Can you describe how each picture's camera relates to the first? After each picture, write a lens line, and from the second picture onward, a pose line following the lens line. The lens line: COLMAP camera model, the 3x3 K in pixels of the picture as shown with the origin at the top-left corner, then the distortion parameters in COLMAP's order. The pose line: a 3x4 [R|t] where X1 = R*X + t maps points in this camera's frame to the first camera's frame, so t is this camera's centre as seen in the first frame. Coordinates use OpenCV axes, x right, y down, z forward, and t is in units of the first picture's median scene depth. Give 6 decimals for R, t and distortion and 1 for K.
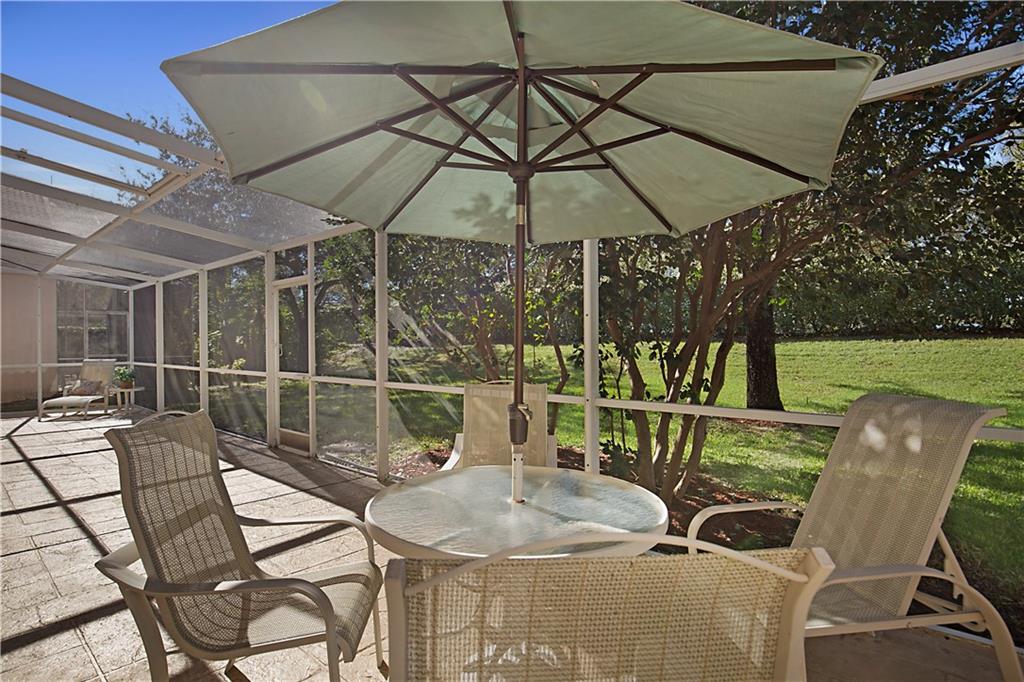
lens RADIAL K [[513.7, 0, 512.0], [0, 513.7, 341.0], [0, 0, 1]] dist [-0.022795, 0.000529]
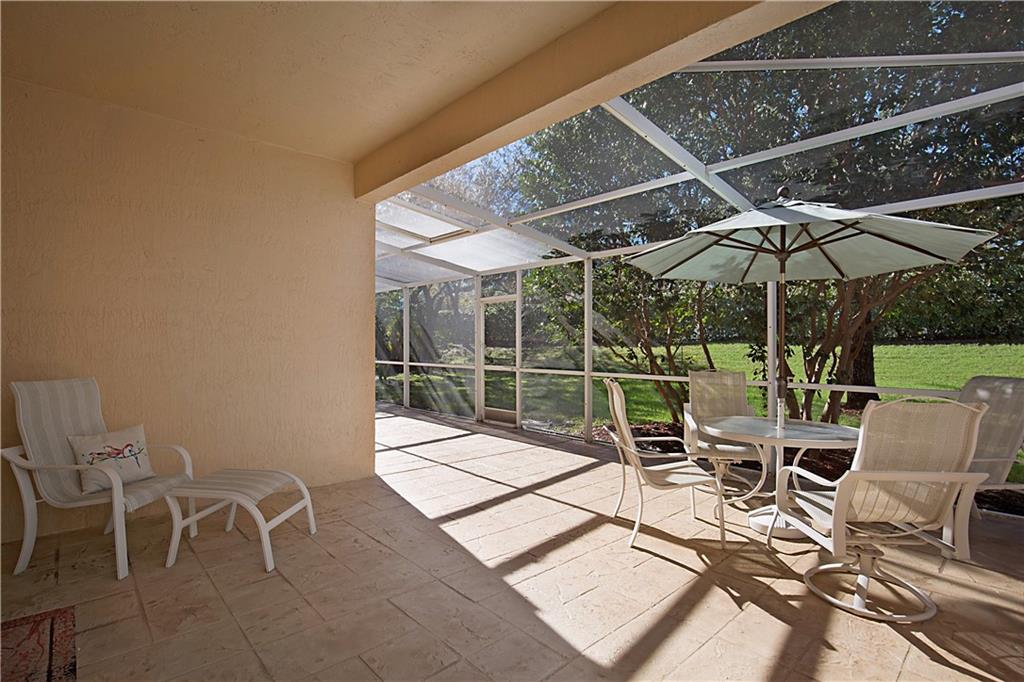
lens RADIAL K [[494.9, 0, 512.0], [0, 494.9, 341.0], [0, 0, 1]] dist [-0.019785, 0.000342]
pose [[0.993395, 0.005526, -0.114610, -0.257276], [-0.005870, 0.999979, -0.002668, -0.000635], [0.114593, 0.003323, 0.993407, -0.311002]]
